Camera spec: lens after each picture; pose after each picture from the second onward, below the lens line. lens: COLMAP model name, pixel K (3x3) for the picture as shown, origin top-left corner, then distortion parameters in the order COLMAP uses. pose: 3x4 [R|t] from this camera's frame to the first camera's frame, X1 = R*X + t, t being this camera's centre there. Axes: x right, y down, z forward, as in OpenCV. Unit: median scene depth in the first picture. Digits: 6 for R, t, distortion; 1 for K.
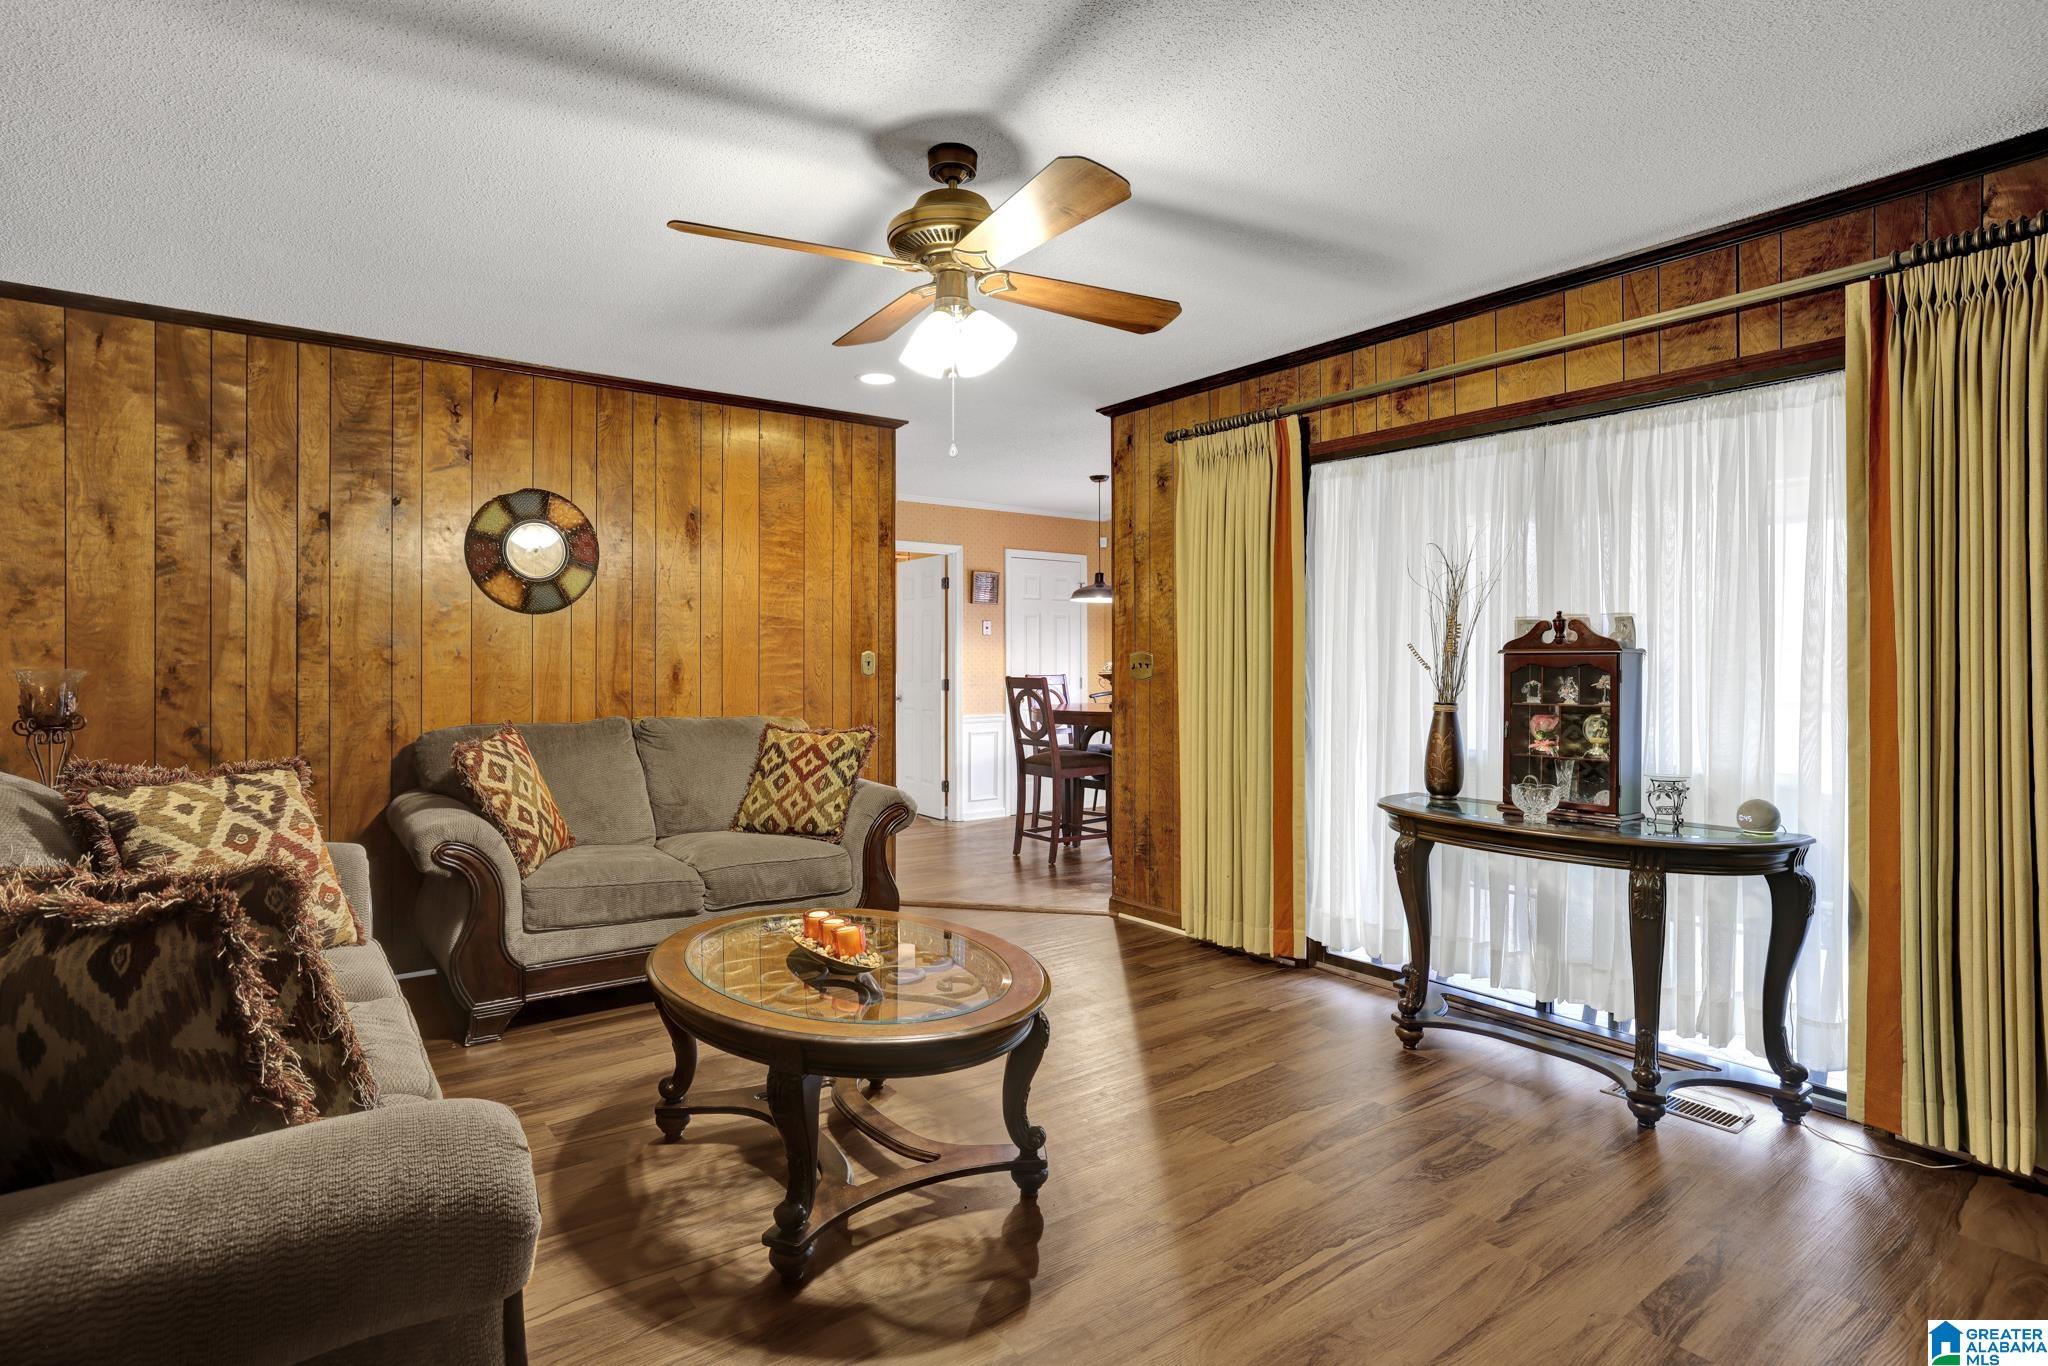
lens RADIAL K [[1046.0, 0, 1025.2], [0, 1046.0, 669.8], [0, 0, 1]] dist [-0.004069, 0.002227]
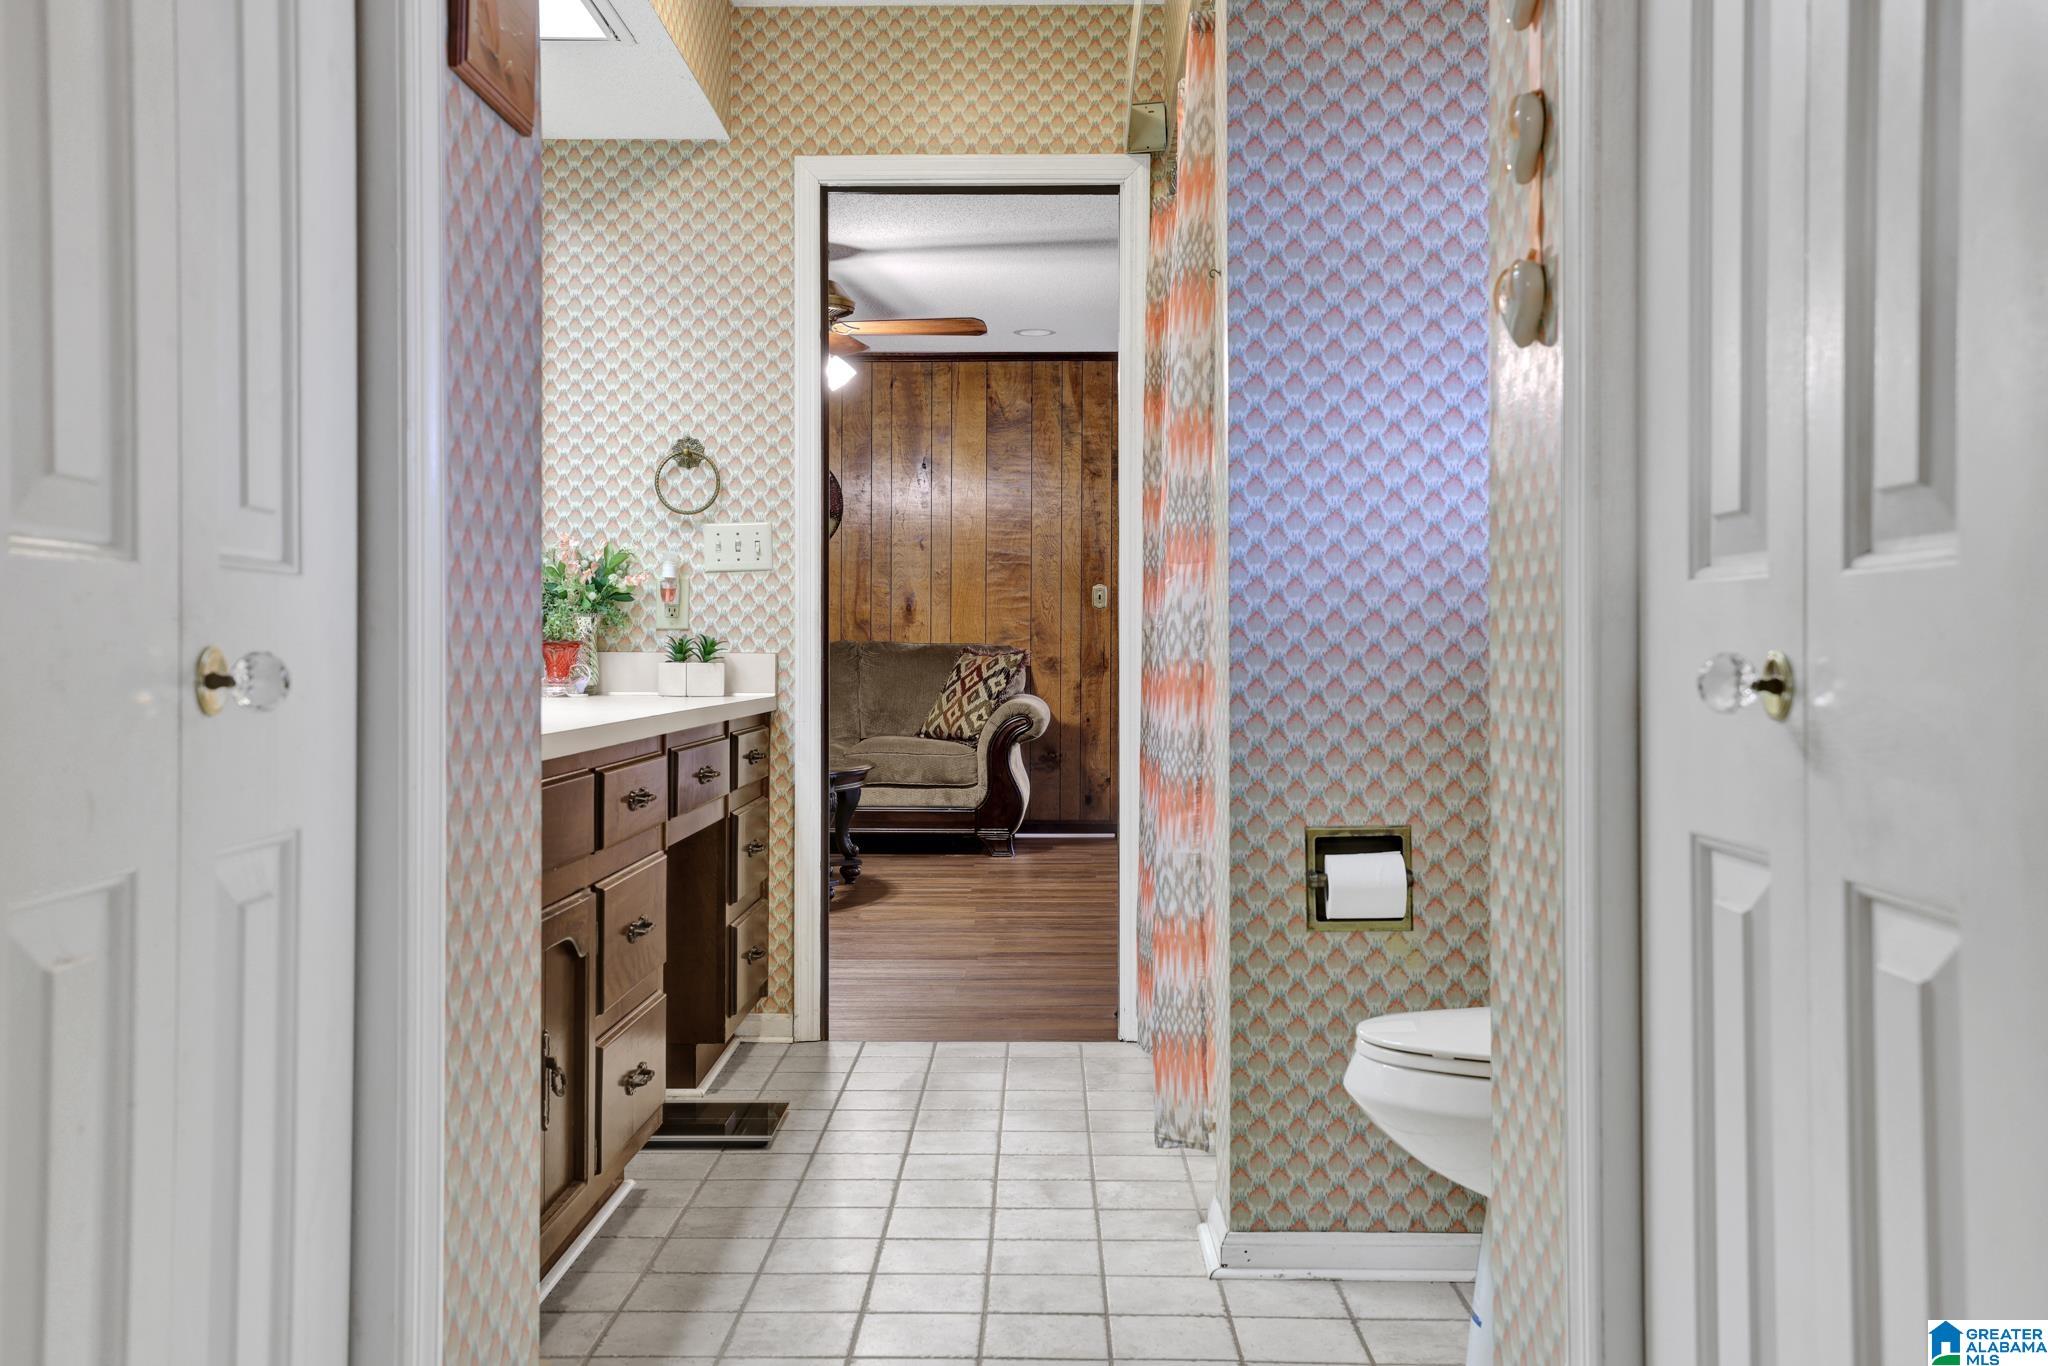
lens RADIAL K [[1934.4, 0, 1025.2], [0, 1934.4, 664.0], [0, 0, 1]] dist [0.040683, 0.000000]
pose [[0.799670, 0.005529, -0.600415, 1.068789], [-0.006180, 0.999980, 0.000978, 0.067001], [0.600408, 0.002929, 0.799688, -0.627648]]
